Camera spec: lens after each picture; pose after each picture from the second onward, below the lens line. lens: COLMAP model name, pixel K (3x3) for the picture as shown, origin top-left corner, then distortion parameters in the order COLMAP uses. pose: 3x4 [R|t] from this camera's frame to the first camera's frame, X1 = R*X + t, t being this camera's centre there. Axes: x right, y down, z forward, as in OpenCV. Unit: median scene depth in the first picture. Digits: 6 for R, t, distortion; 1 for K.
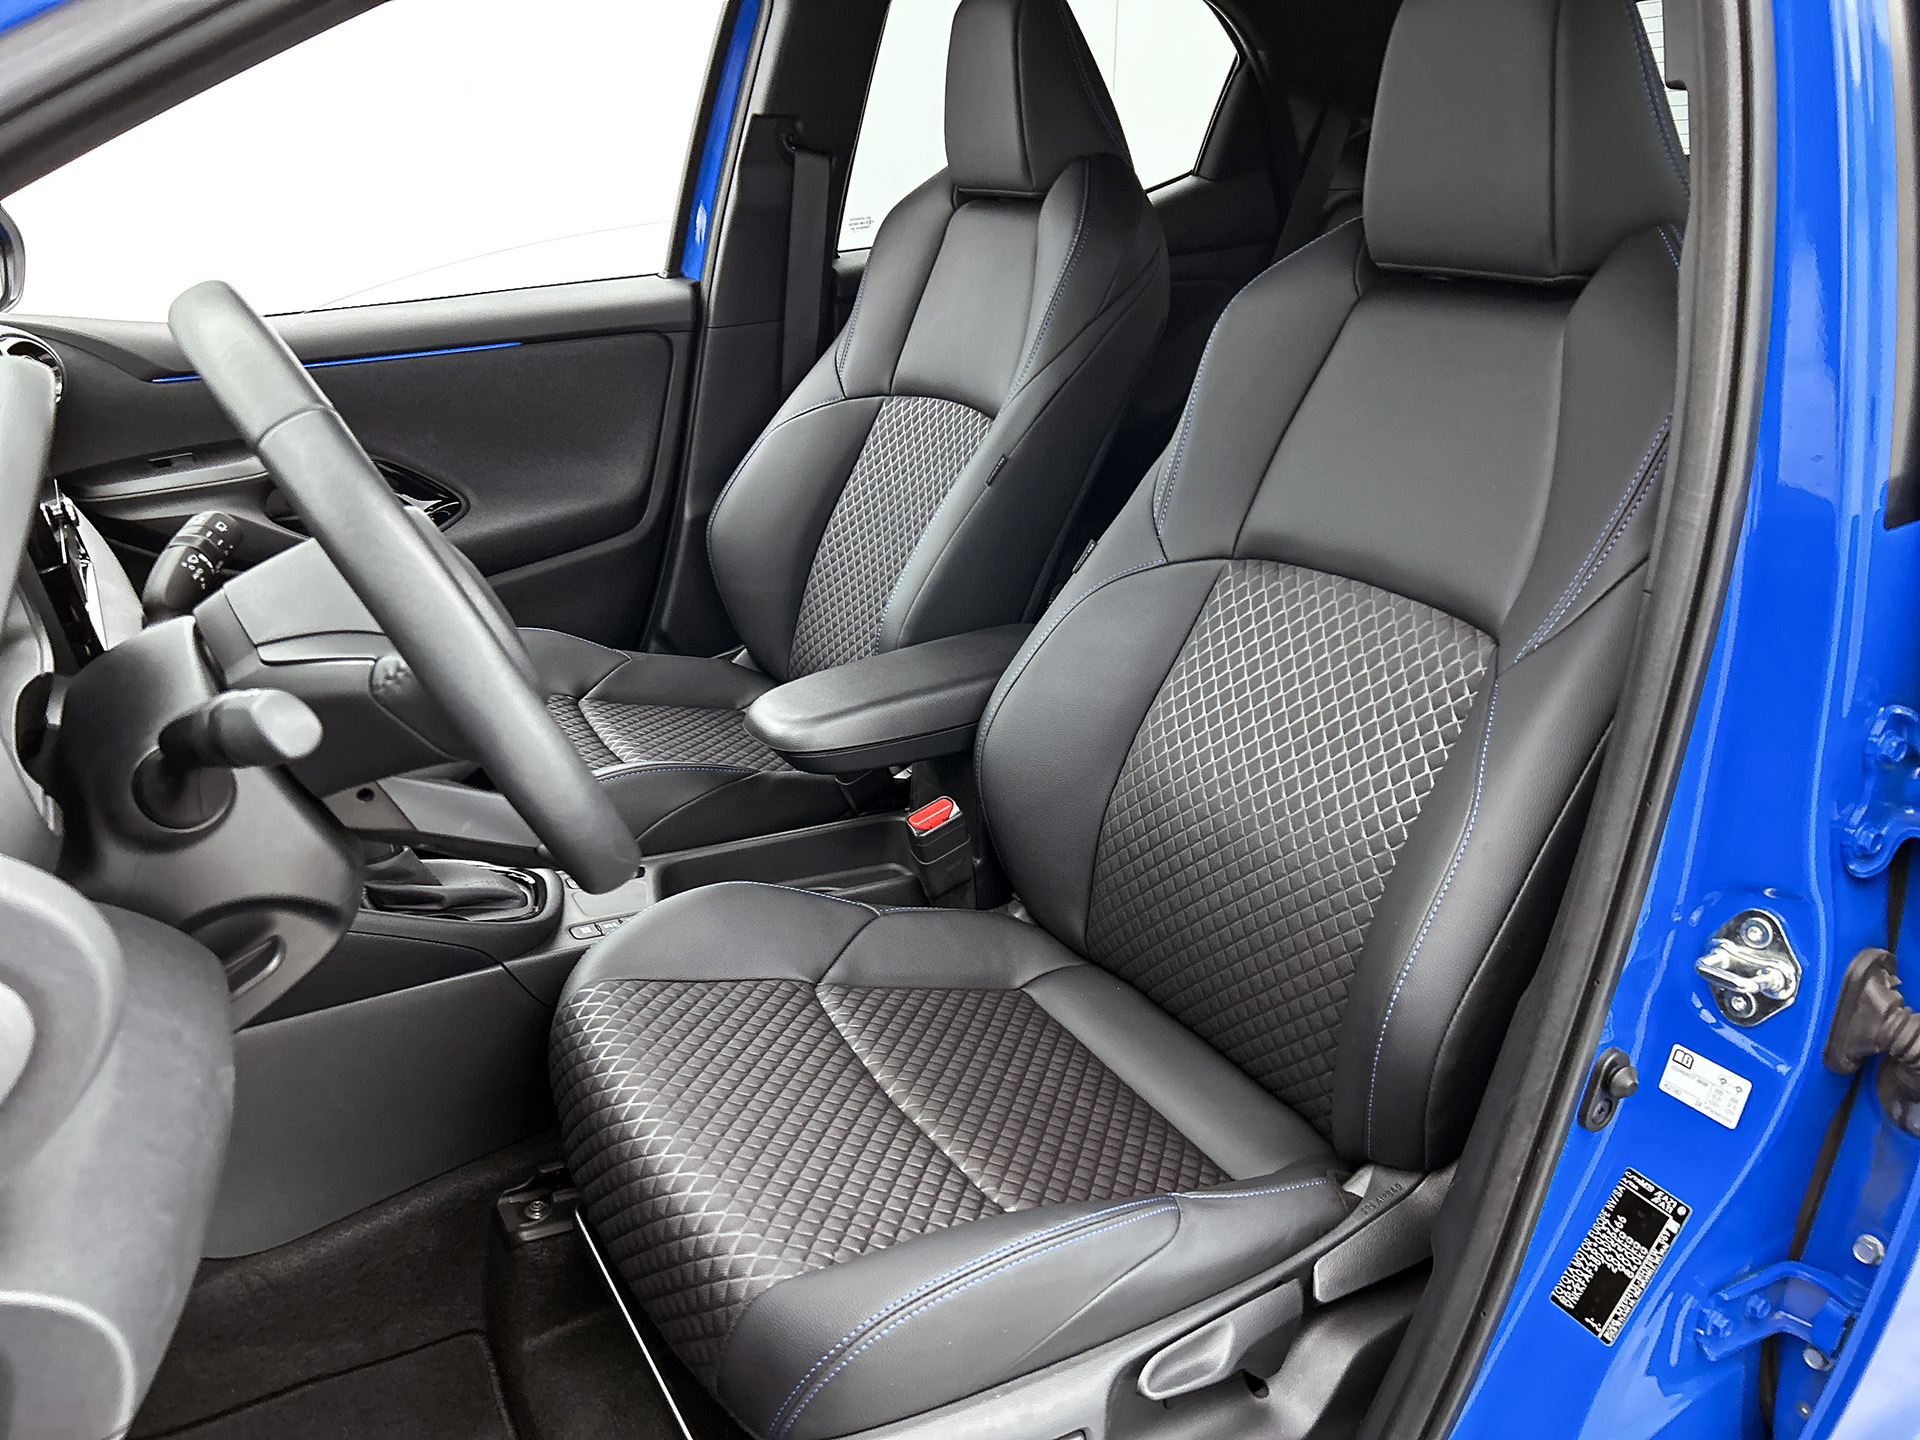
lens RADIAL K [[1500.0, 0, 955.4], [0, 1500.0, 718.8], [0, 0, 1]] dist [0.023811, -0.009693]
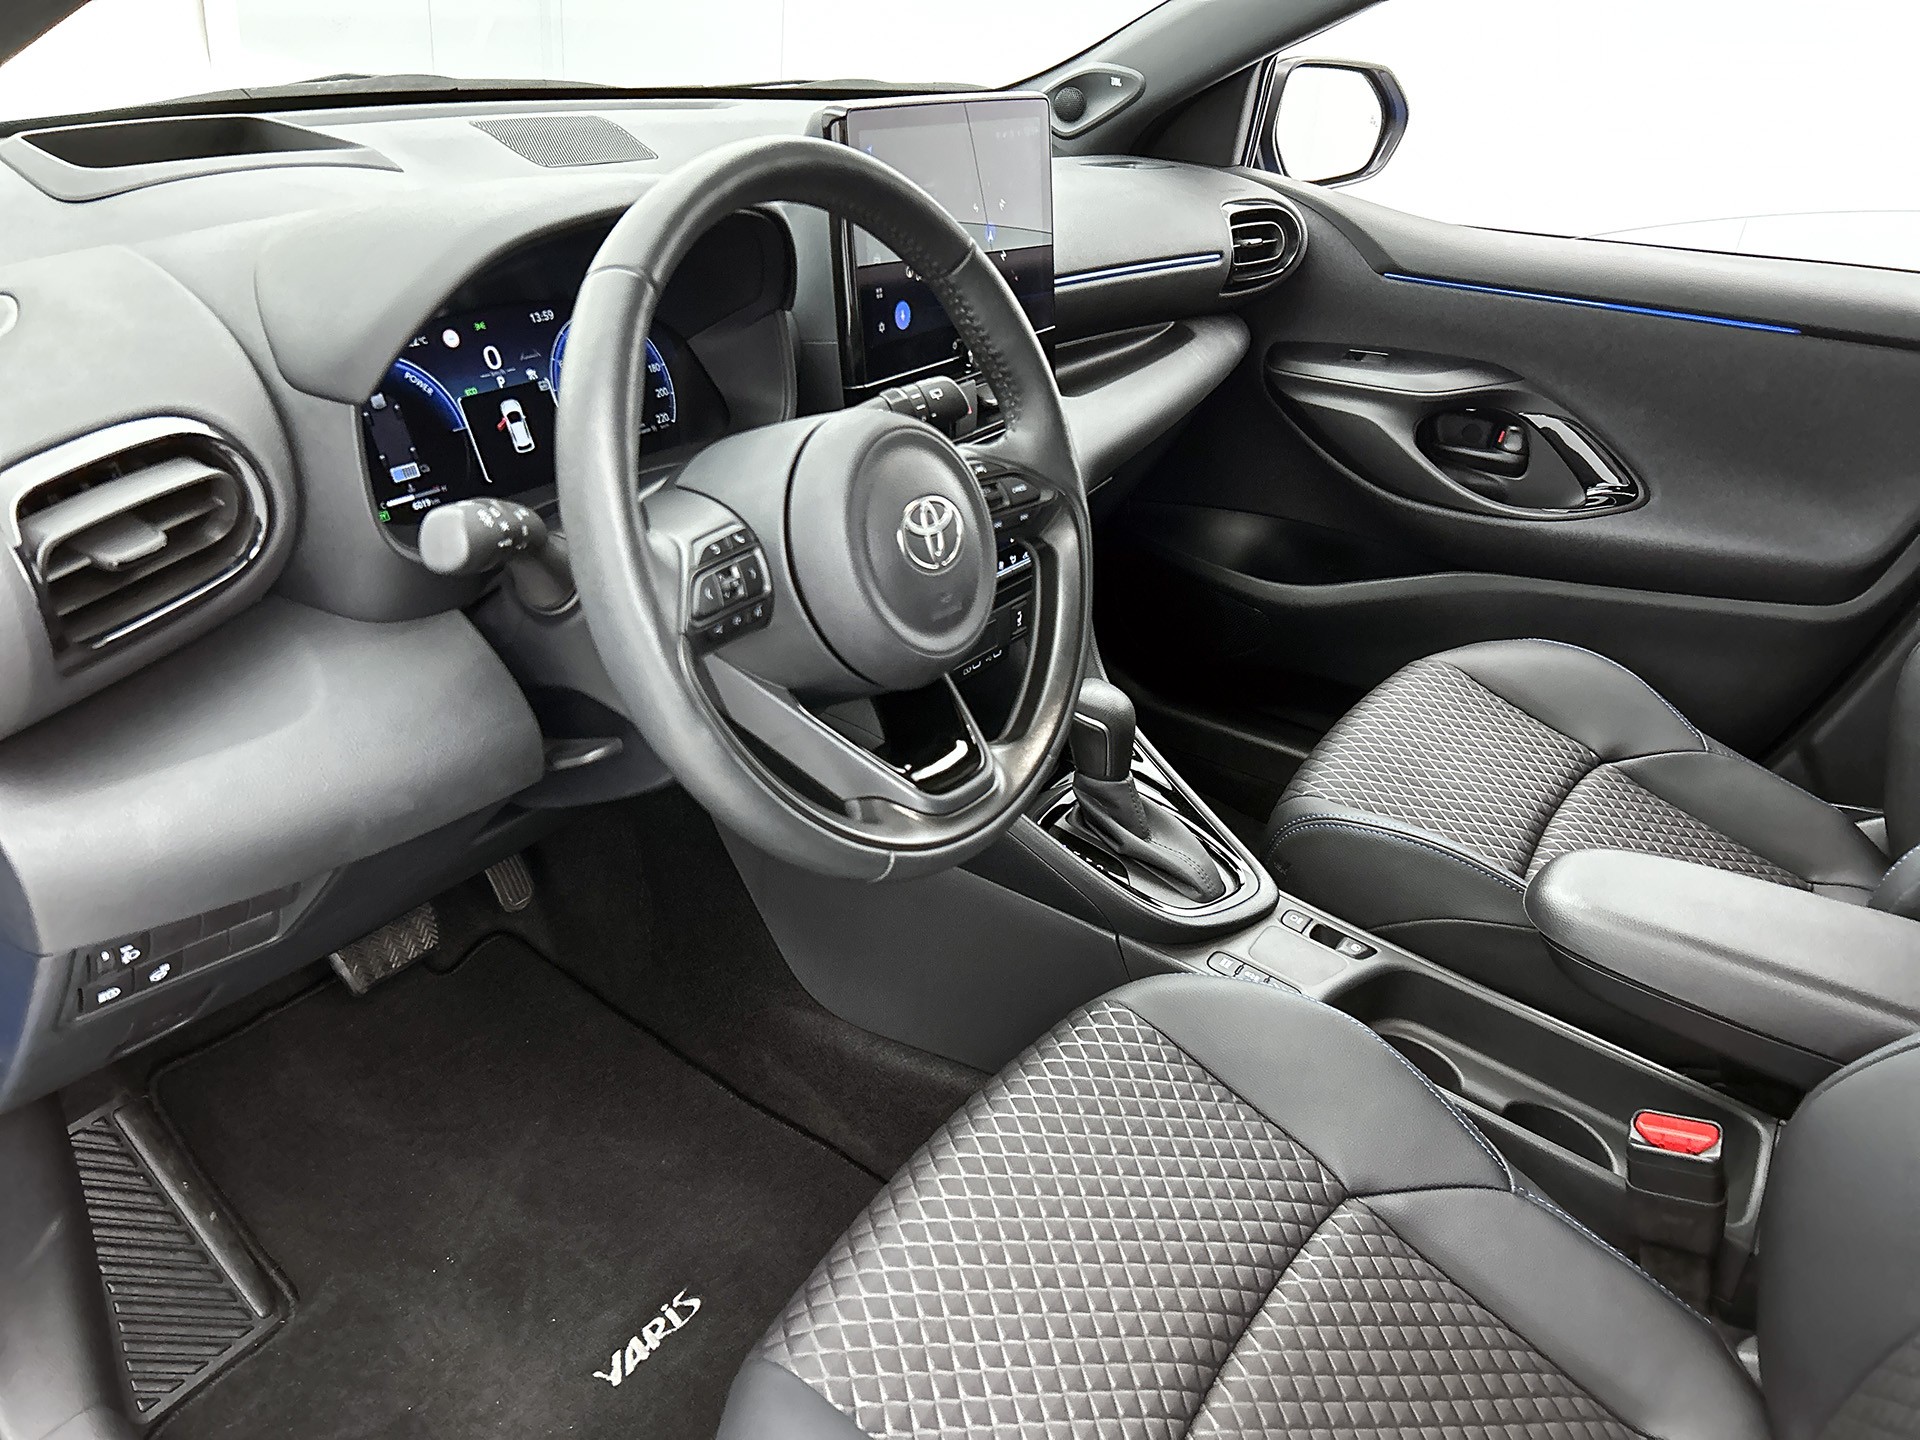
lens RADIAL K [[1500.0, 0, 964.7], [0, 1500.0, 715.8], [0, 0, 1]] dist [0.023811, -0.009693]
pose [[0.410072, 0.451140, -0.792662, 0.269406], [-0.391387, 0.872050, 0.293845, -0.153644], [0.823807, 0.189740, 0.534174, 0.299420]]
